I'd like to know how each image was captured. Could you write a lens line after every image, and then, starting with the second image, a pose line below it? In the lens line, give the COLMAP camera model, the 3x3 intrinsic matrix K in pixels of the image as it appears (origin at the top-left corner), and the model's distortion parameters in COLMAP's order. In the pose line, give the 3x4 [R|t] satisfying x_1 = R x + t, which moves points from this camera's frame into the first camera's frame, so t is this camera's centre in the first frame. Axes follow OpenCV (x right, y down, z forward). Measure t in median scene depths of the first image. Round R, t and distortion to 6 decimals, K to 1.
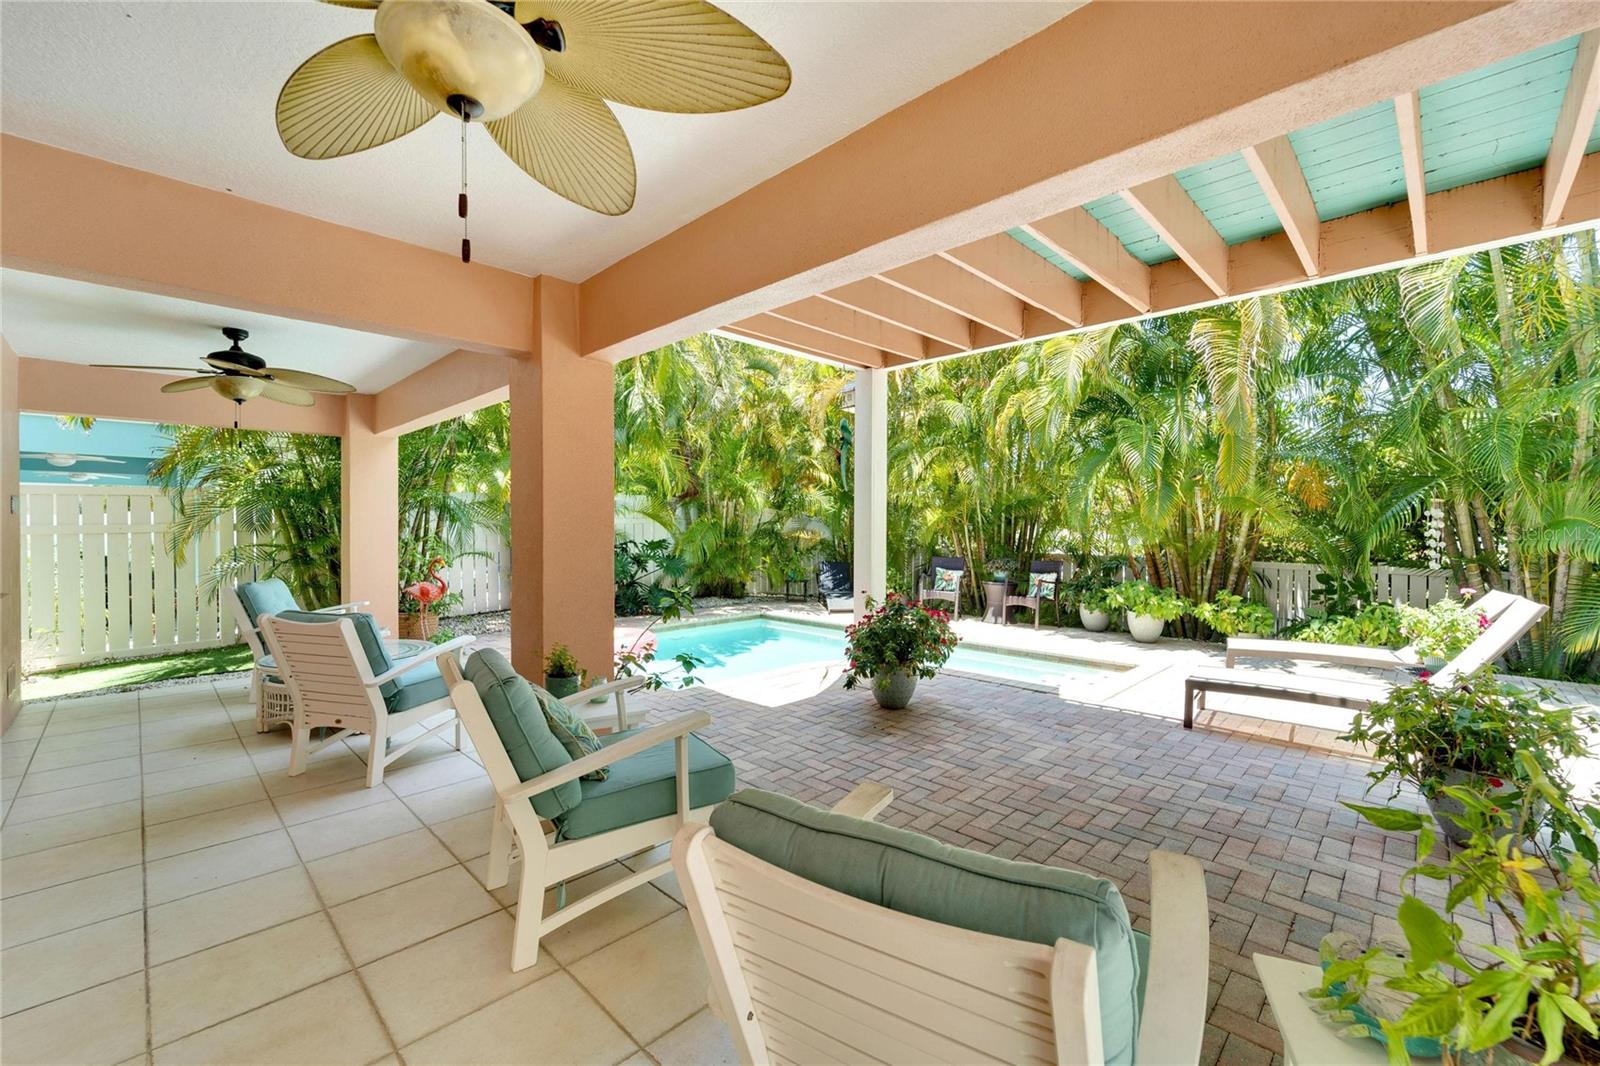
lens RADIAL K [[659.4, 0, 802.0], [0, 659.4, 524.6], [0, 0, 1]] dist [-0.000002, -0.000153]
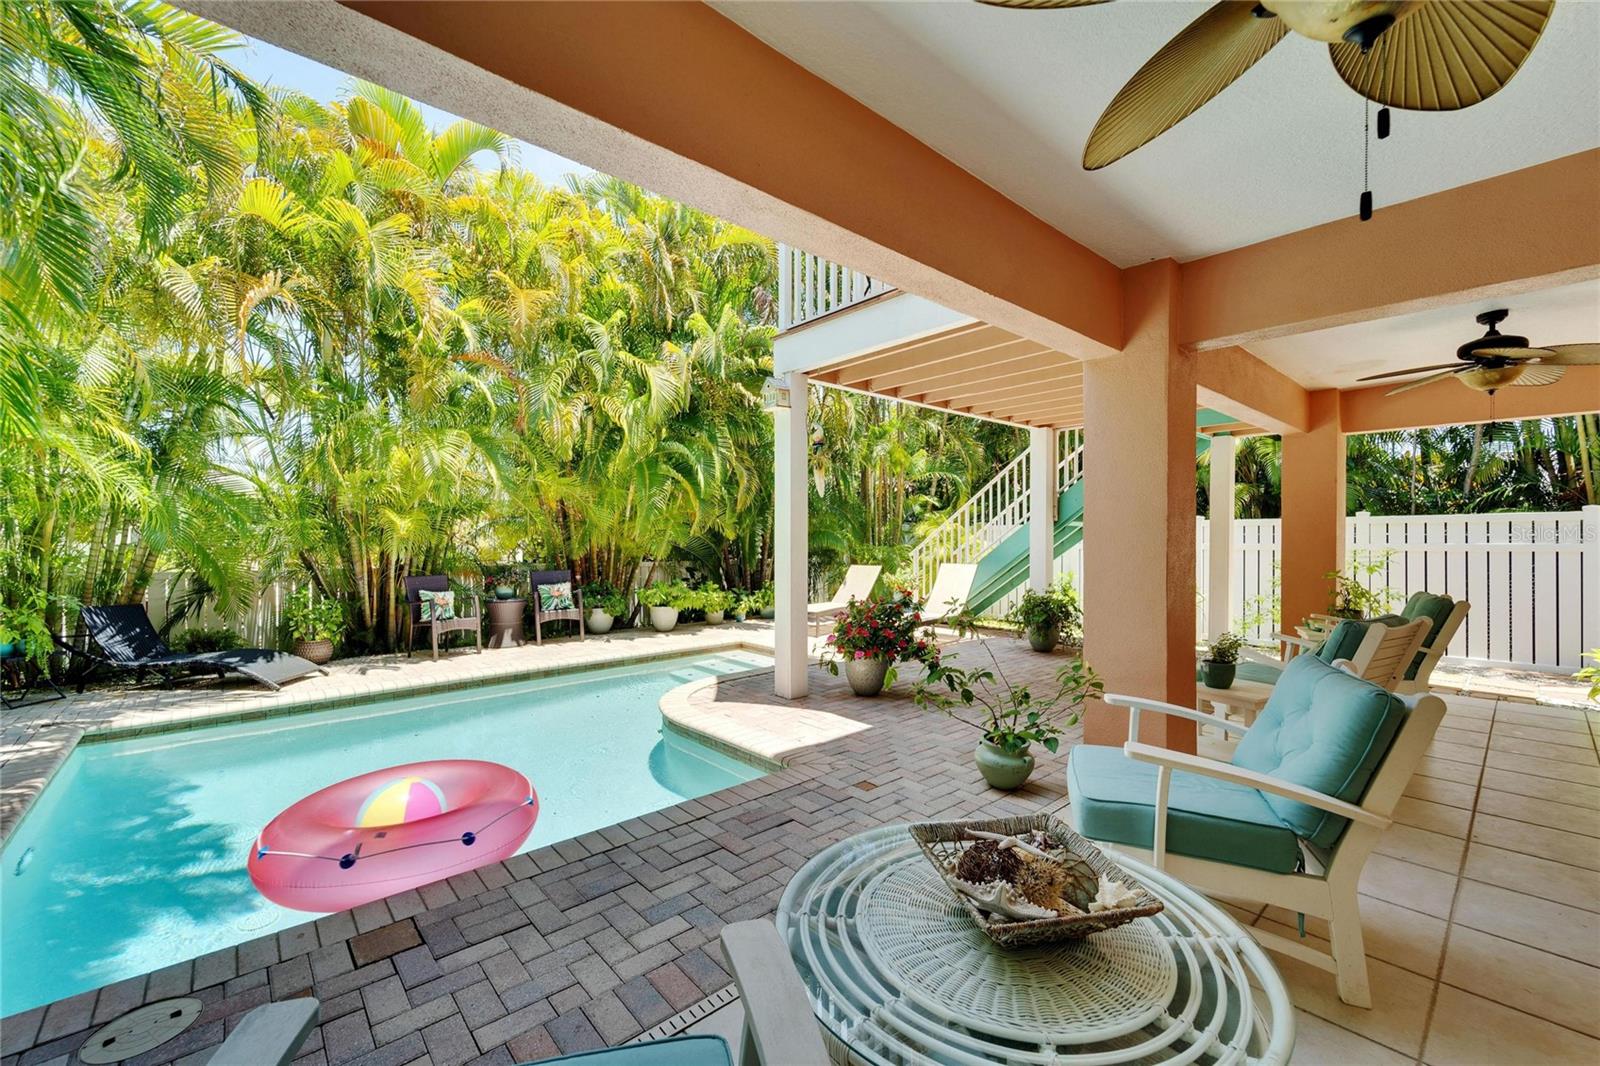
lens RADIAL K [[630.4, 0, 800.0], [0, 630.4, 533.0], [0, 0, 1]] dist [-0.001334, -0.000298]
pose [[0.062061, 0.008359, 0.998037, -1.100053], [-0.004119, 0.999959, -0.008119, 0.006894], [-0.998064, -0.003607, 0.062093, 1.201457]]
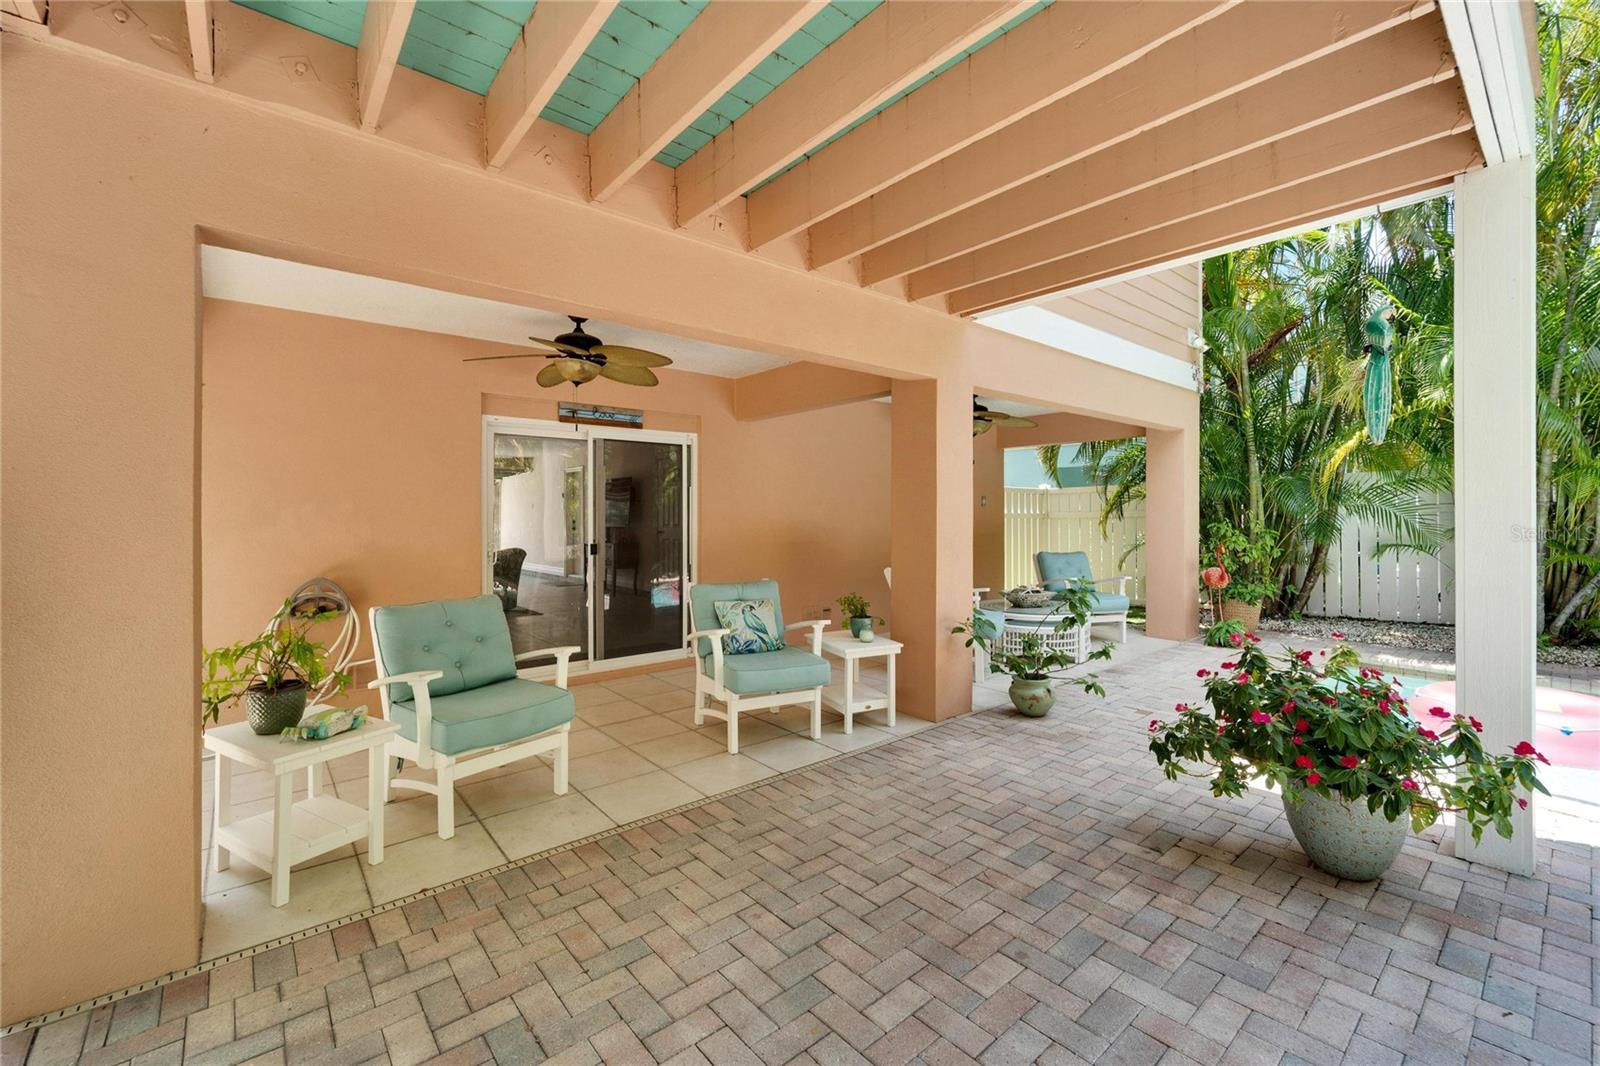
lens RADIAL K [[659.4, 0, 802.0], [0, 659.4, 524.6], [0, 0, 1]] dist [-0.000002, -0.000153]
pose [[-0.093681, 0.020037, -0.995401, 0.773914], [0.006744, 0.999787, 0.019491, -0.001822], [0.995579, -0.004887, -0.093797, 0.728667]]
